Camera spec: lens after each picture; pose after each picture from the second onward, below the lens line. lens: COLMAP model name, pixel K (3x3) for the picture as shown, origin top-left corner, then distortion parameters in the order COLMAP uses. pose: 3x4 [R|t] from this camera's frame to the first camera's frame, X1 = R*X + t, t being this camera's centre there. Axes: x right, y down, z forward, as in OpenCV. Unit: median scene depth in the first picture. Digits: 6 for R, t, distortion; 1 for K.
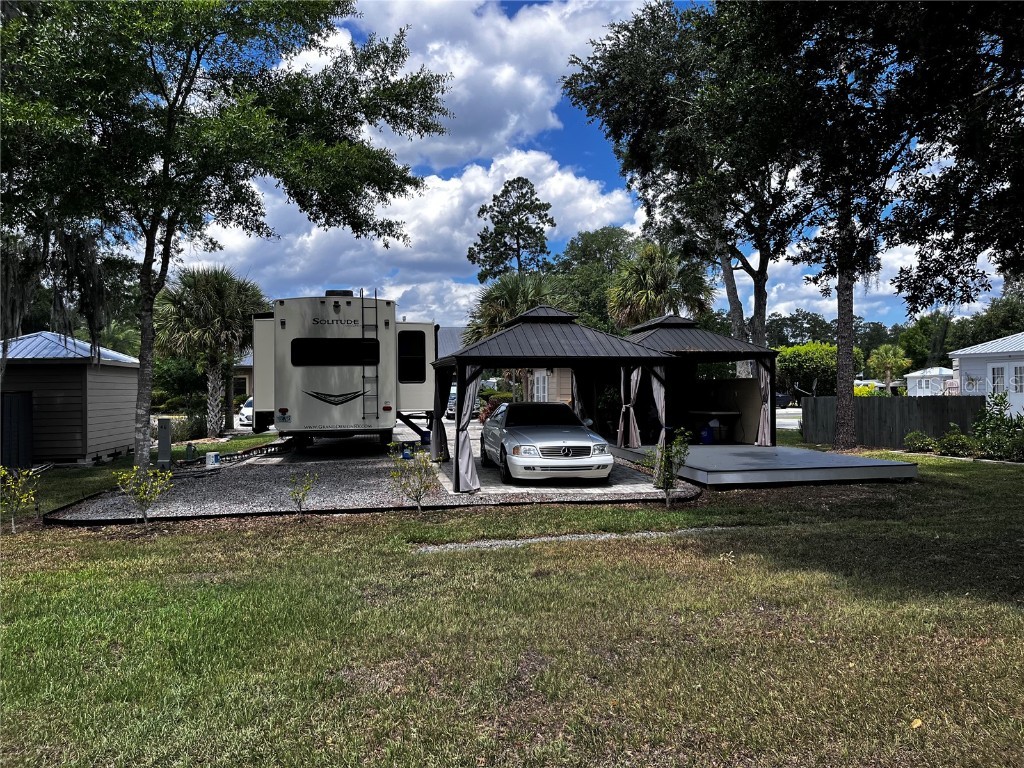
lens RADIAL K [[766.4, 0, 510.1], [0, 766.4, 379.7], [0, 0, 1]] dist [0.060050, -0.001040]
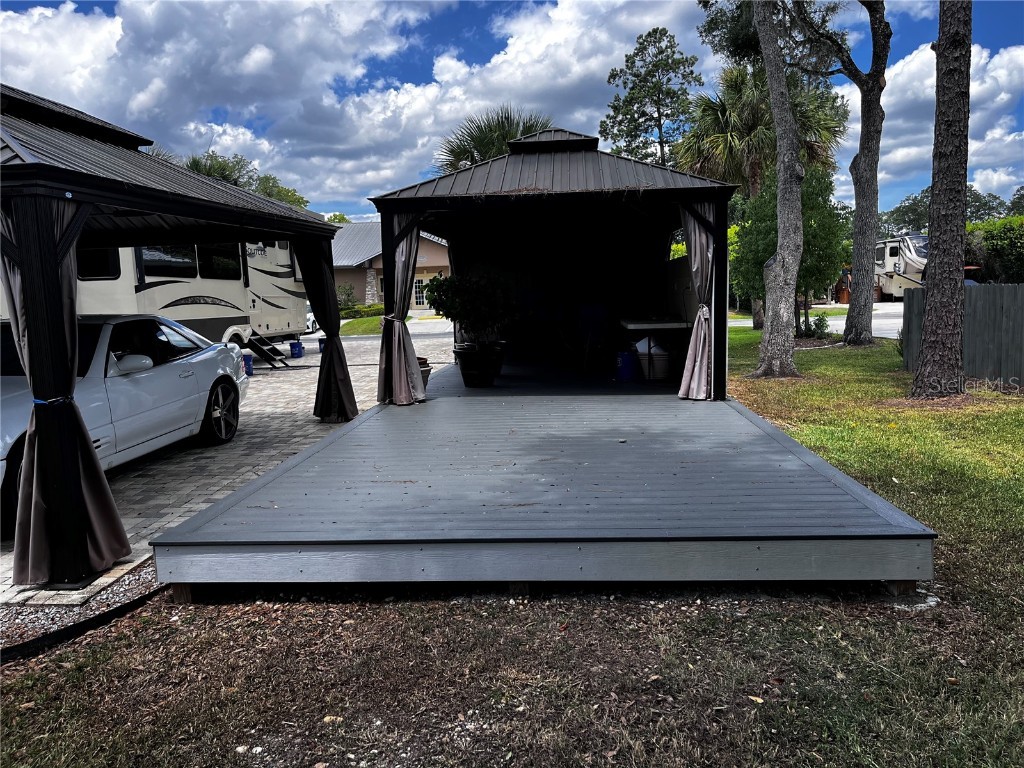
lens RADIAL K [[763.3, 0, 509.1], [0, 763.3, 387.0], [0, 0, 1]] dist [0.066505, -0.090901]
pose [[0.968080, 0.008605, -0.250495, 0.300768], [0.026575, 0.990253, 0.136723, 0.012064], [0.249230, -0.139016, 0.958415, 0.484907]]
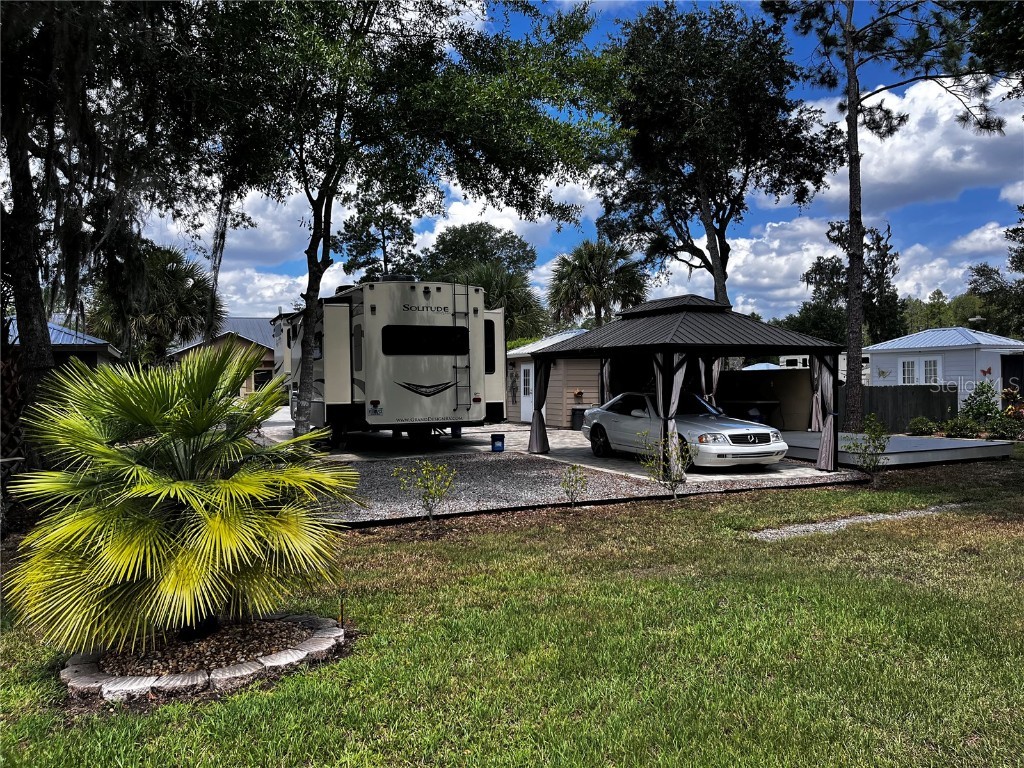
lens RADIAL K [[769.9, 0, 505.6], [0, 769.9, 377.3], [0, 0, 1]] dist [0.089797, -0.118884]
pose [[0.972507, -0.001035, 0.232873, -0.307944], [0.000436, 0.999996, 0.002625, 0.006098], [-0.232875, -0.002451, 0.972504, 0.048068]]
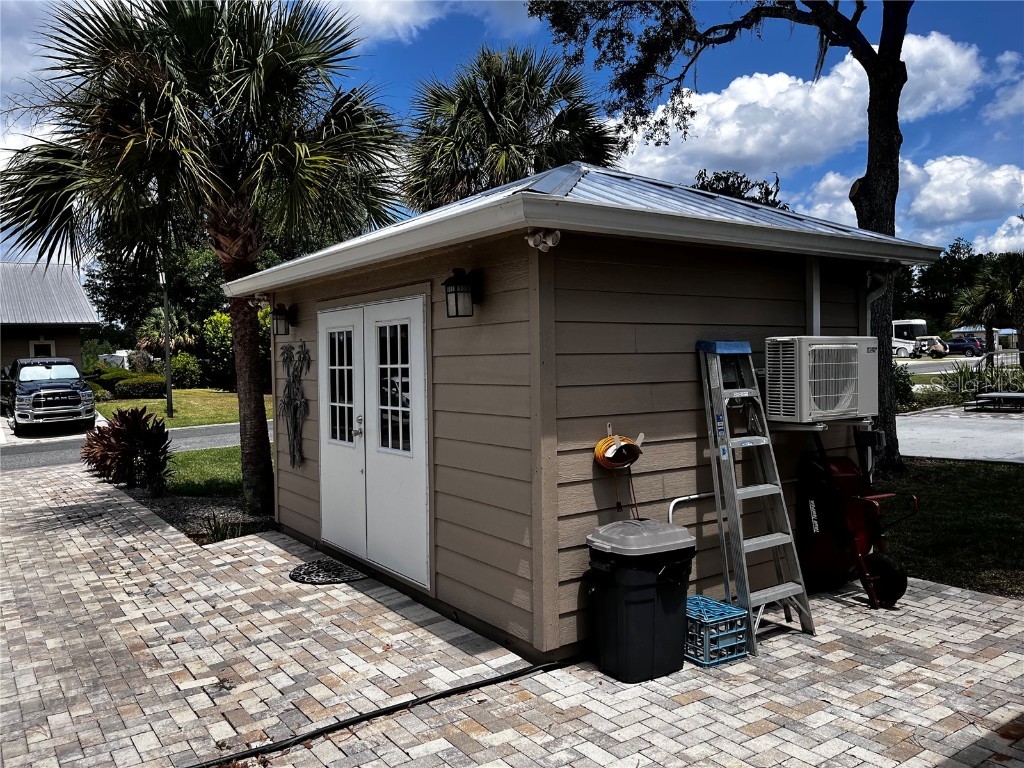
lens RADIAL K [[768.0, 0, 509.4], [0, 768.0, 384.8], [0, 0, 1]] dist [0.073237, -0.108306]
pose [[0.903024, -0.029227, 0.428594, -0.025774], [0.011112, 0.998938, 0.044708, 0.003979], [-0.429445, -0.035610, 0.902390, 1.053905]]
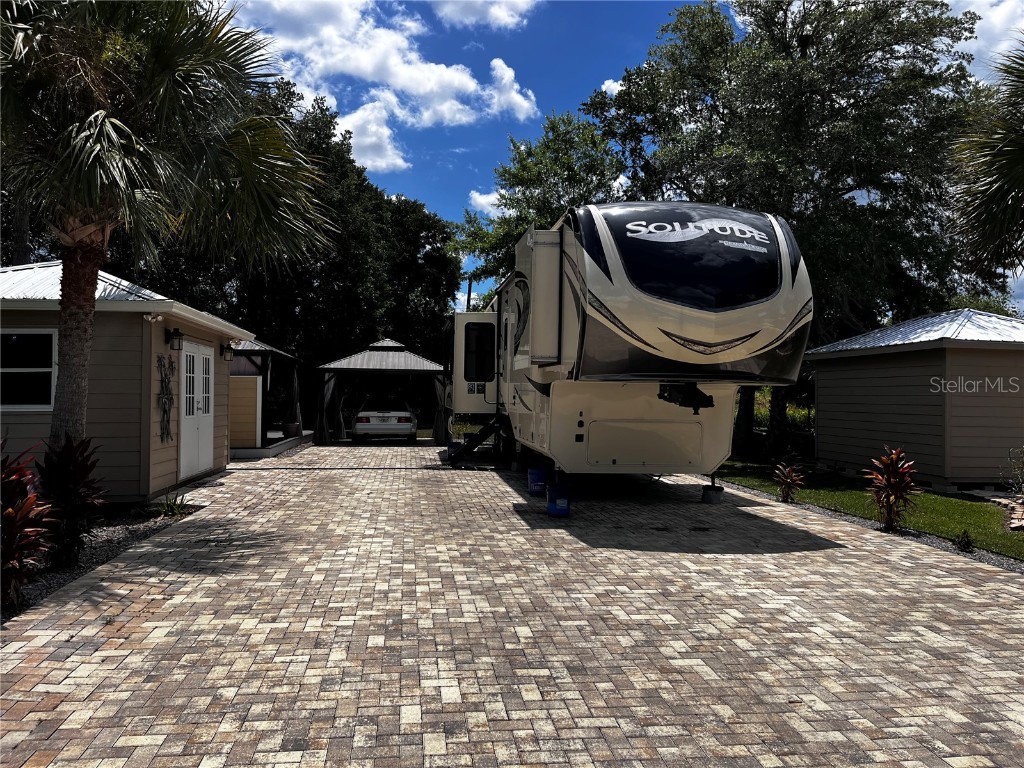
lens RADIAL K [[769.6, 0, 516.2], [0, 769.6, 381.0], [0, 0, 1]] dist [0.004875, 0.003072]
pose [[-0.999454, 0.001977, 0.032981, -0.223534], [0.000869, 0.999436, -0.033575, 0.036011], [-0.033029, -0.033528, -0.998892, 1.981008]]
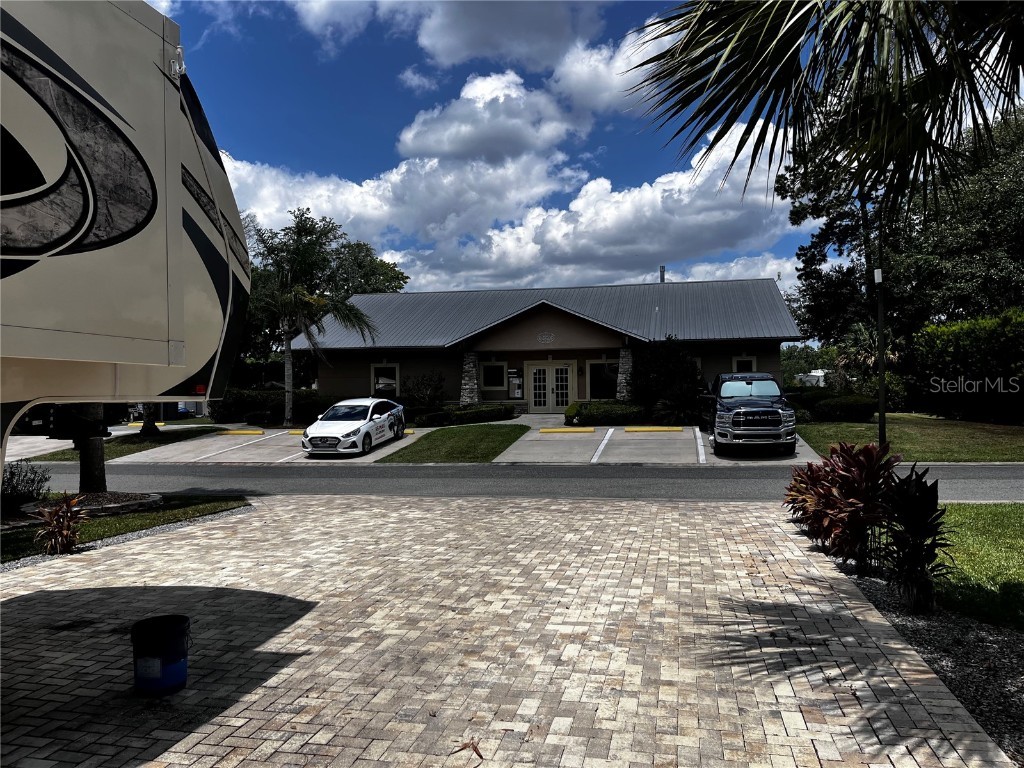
lens RADIAL K [[775.0, 0, 511.1], [0, 775.0, 378.9], [0, 0, 1]] dist [0.067563, -0.110351]
pose [[0.925549, -0.000153, -0.378628, -0.048639], [0.001787, 0.999991, 0.003964, 0.012447], [0.378624, -0.004345, 0.925540, 1.308831]]
